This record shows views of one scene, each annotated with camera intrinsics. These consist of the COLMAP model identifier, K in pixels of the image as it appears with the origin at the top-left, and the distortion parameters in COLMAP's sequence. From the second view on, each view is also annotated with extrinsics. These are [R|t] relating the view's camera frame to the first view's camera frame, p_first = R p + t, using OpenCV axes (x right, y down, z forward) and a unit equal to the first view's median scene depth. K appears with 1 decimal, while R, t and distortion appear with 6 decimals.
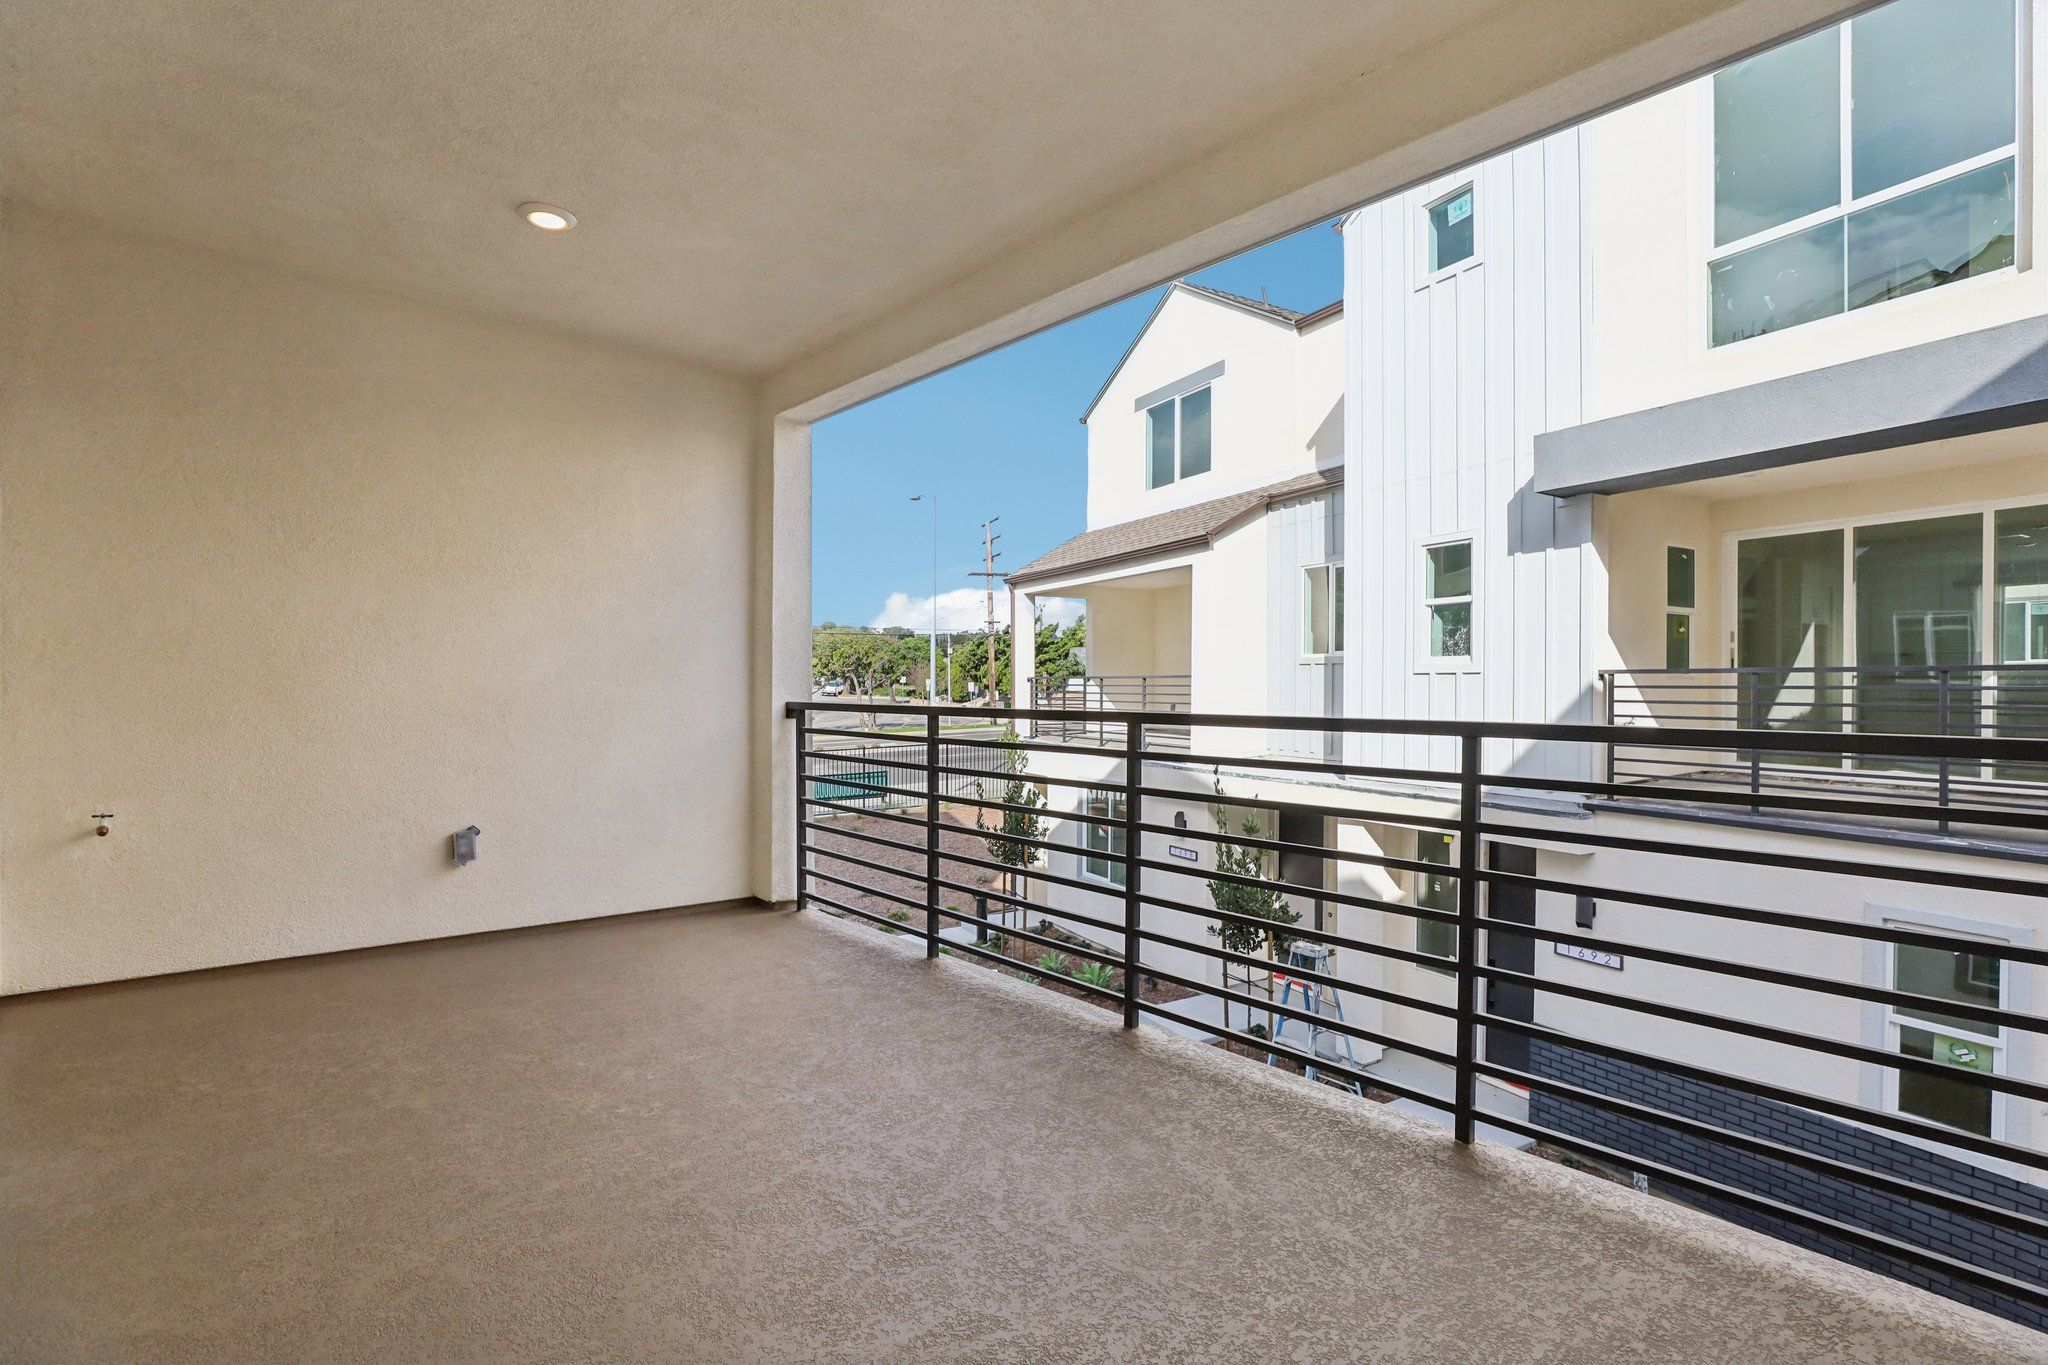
lens RADIAL K [[935.8, 0, 1037.2], [0, 935.8, 684.1], [0, 0, 1]] dist [-0.032610, 0.000102]
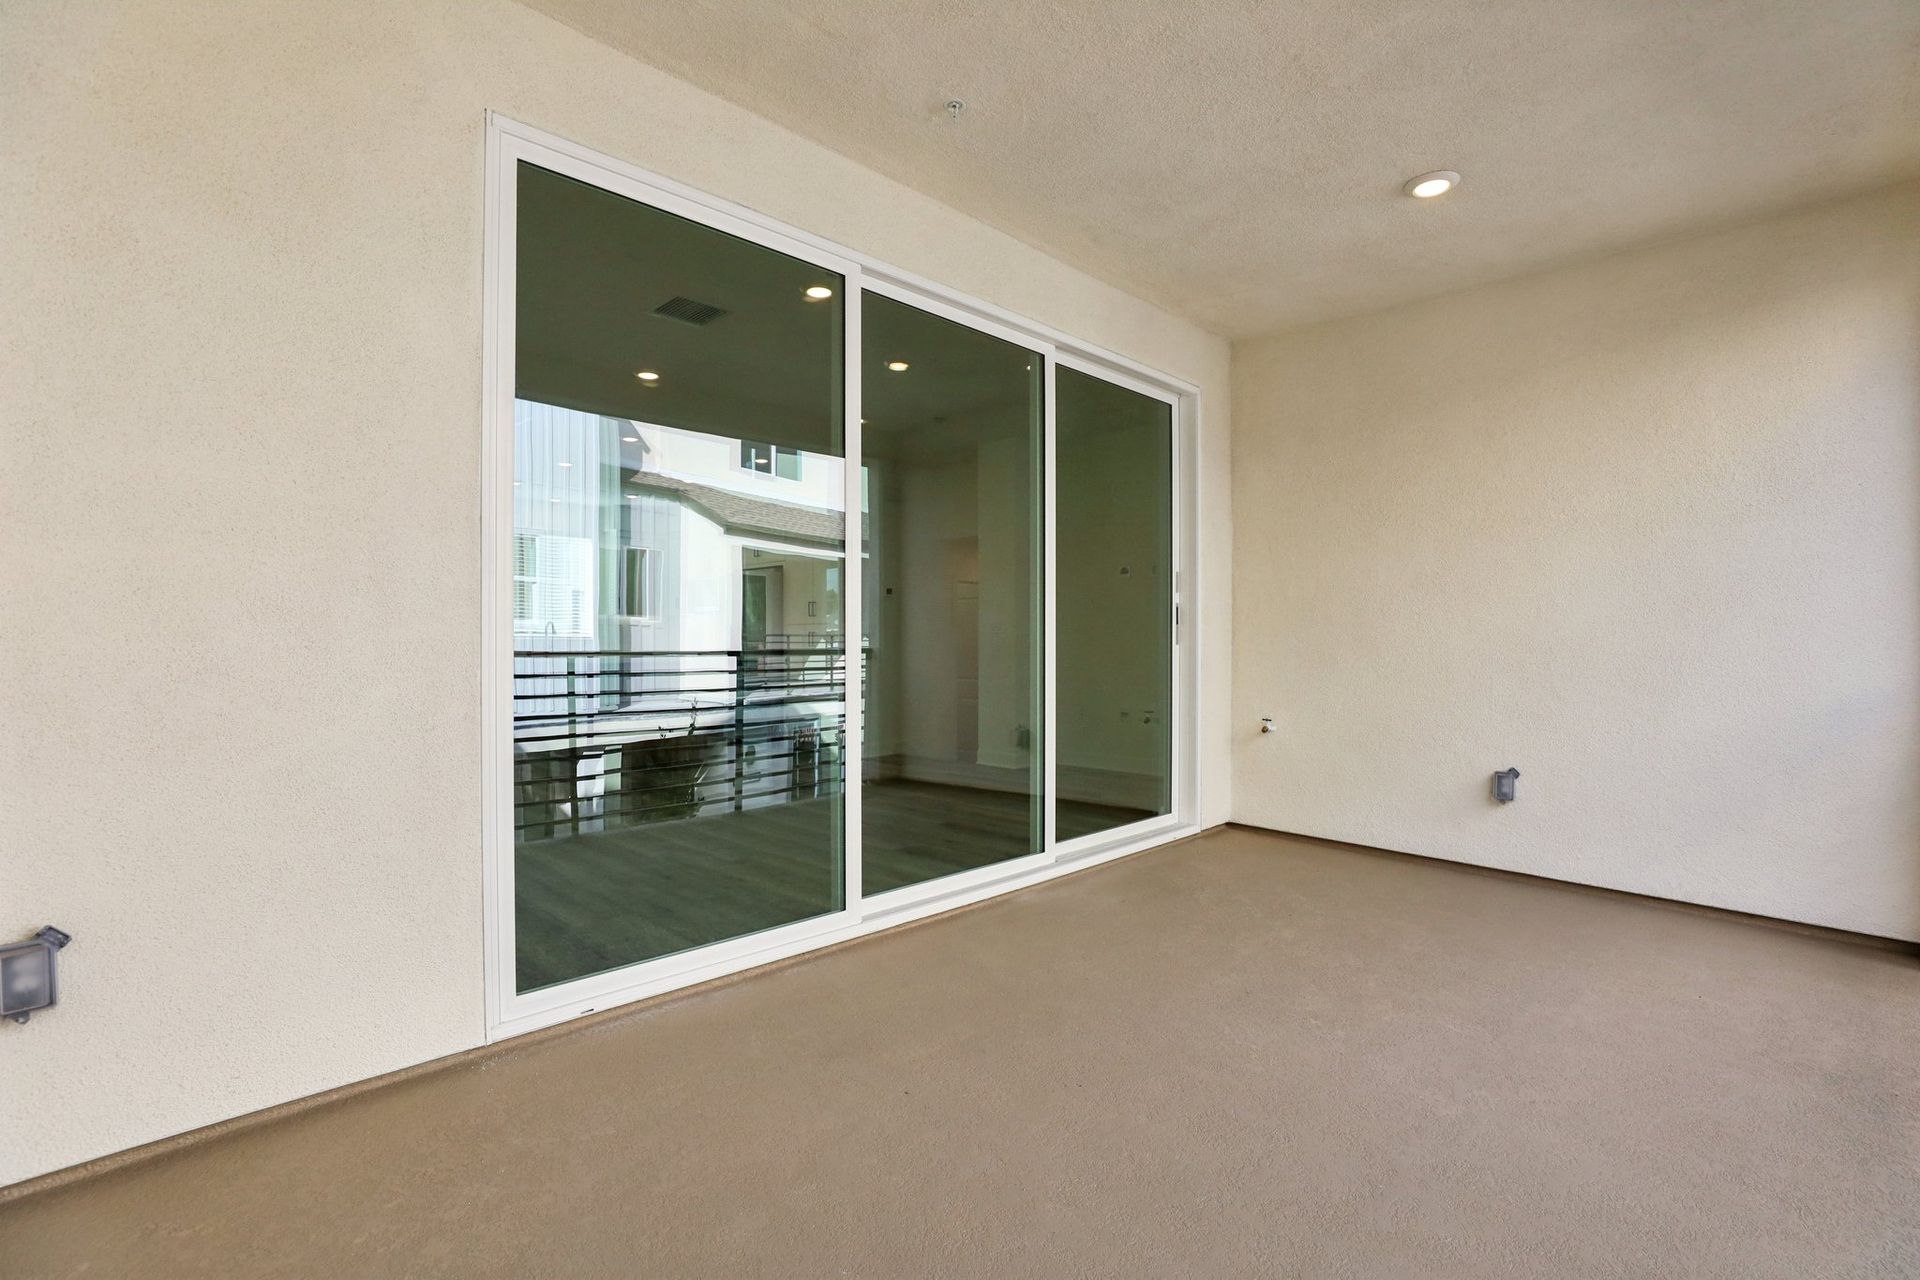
lens RADIAL K [[877.3, 0, 972.4], [0, 877.3, 641.5], [0, 0, 1]] dist [-0.032610, 0.000102]
pose [[0.032031, 0.000523, -0.999487, 0.405545], [0.003980, 0.999992, 0.000651, 0.008558], [0.999479, -0.003998, 0.032029, 0.417760]]
